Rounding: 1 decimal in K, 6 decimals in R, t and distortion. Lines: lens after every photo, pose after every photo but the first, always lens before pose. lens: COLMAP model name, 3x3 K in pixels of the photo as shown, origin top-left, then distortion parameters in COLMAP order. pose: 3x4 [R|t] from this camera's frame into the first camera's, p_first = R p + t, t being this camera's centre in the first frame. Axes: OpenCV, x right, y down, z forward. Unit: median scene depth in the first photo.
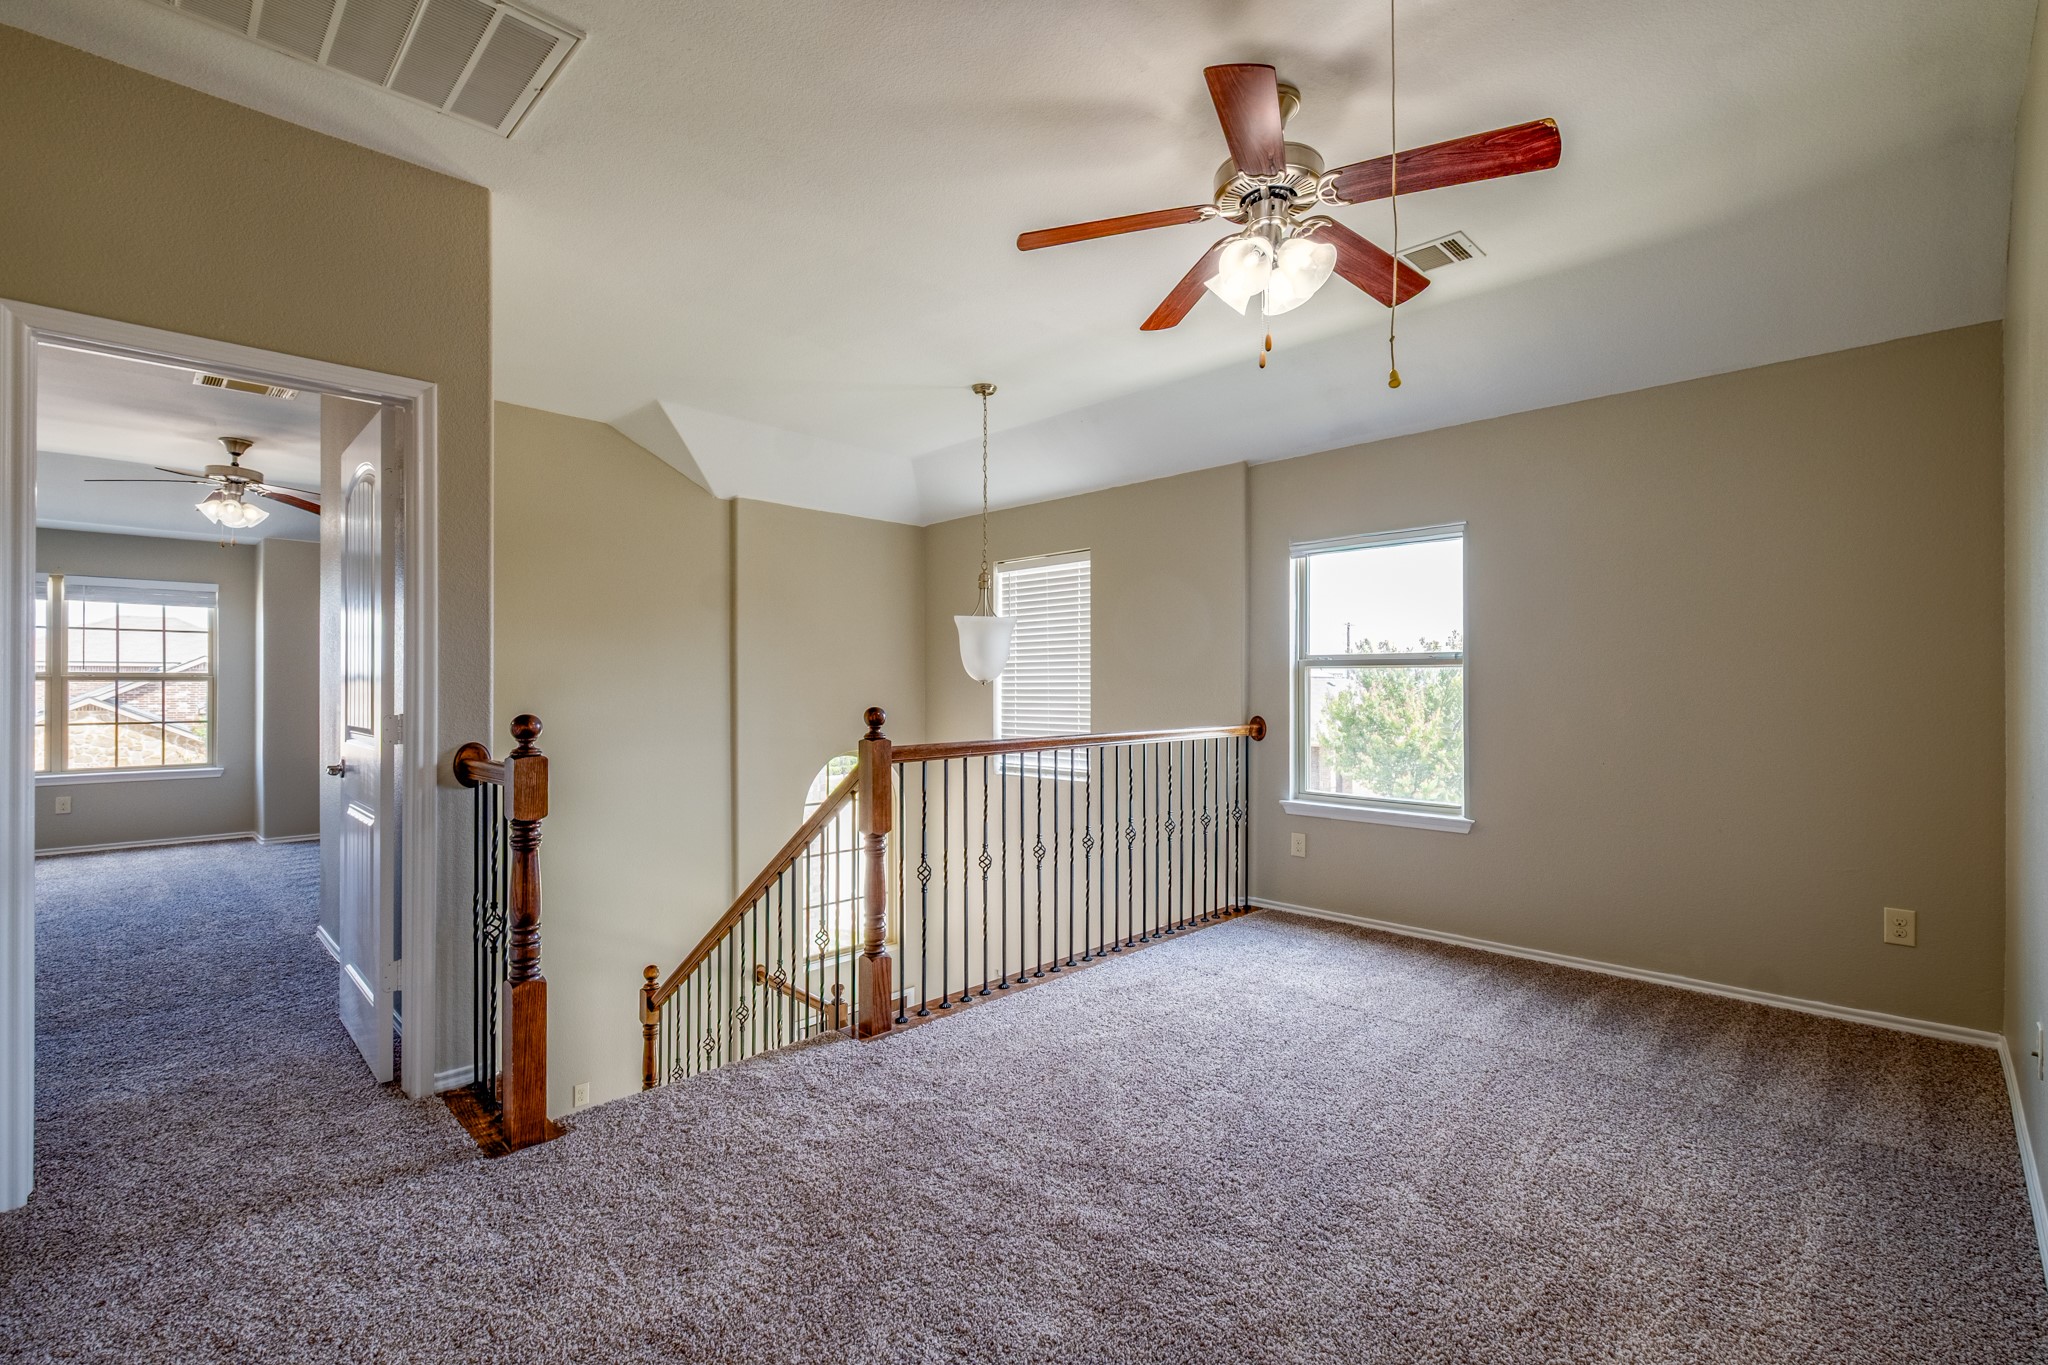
lens RADIAL K [[916.3, 0, 1006.4], [0, 916.3, 682.2], [0, 0, 1]] dist [0.012594, -0.000488]
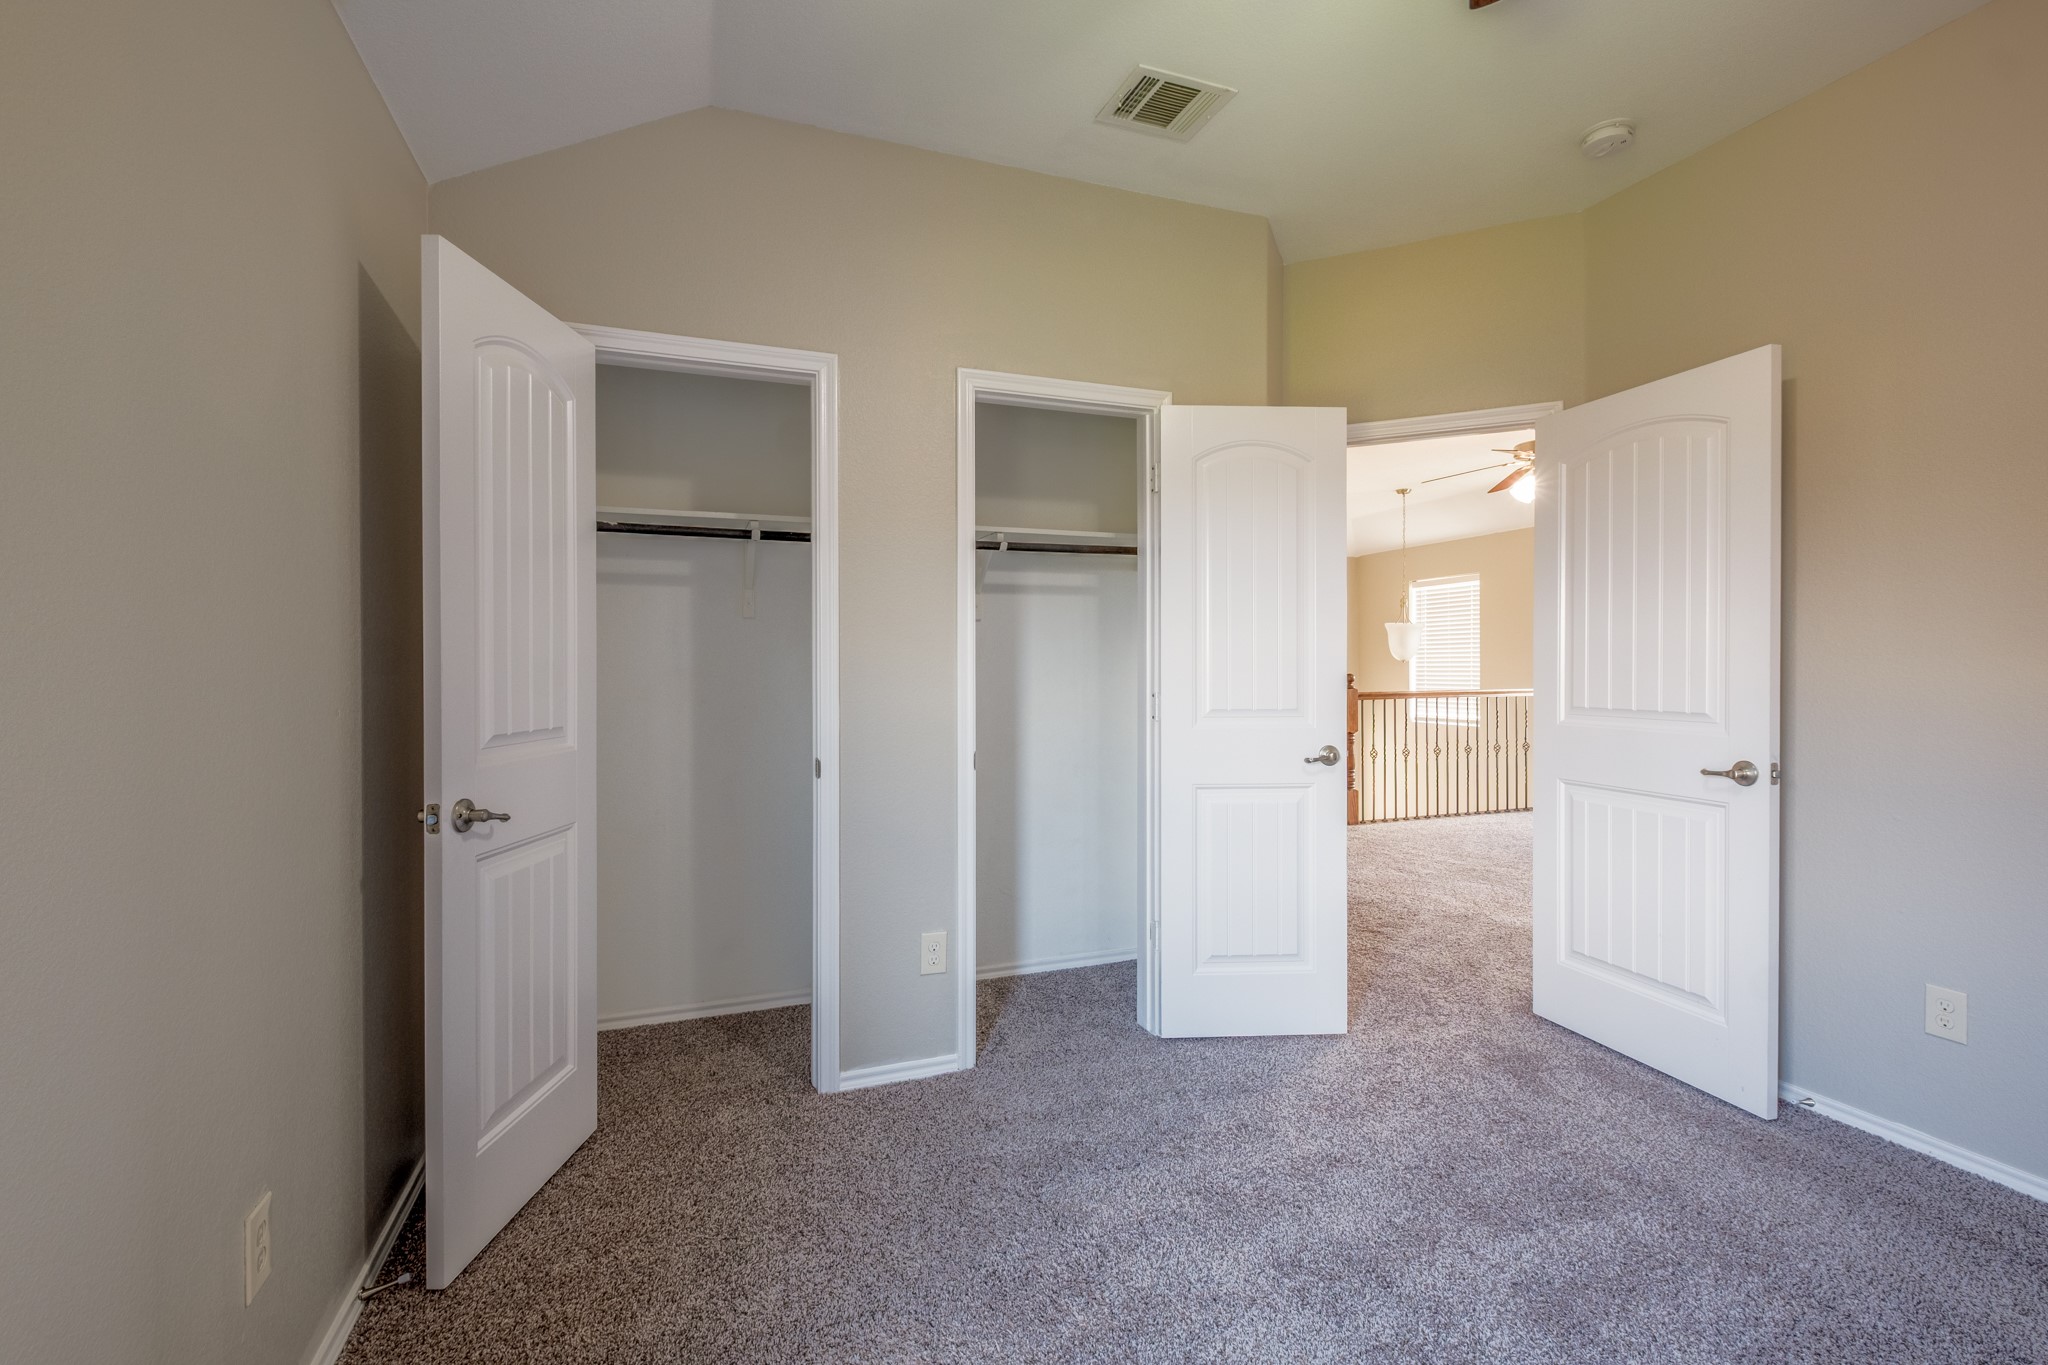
lens RADIAL K [[916.3, 0, 1006.1], [0, 916.3, 677.1], [0, 0, 1]] dist [0.012594, -0.000488]
pose [[0.910696, -0.004033, -0.413056, 0.009021], [0.009800, 0.999882, 0.011844, 0.002151], [0.412960, -0.014834, 0.910628, -1.021954]]
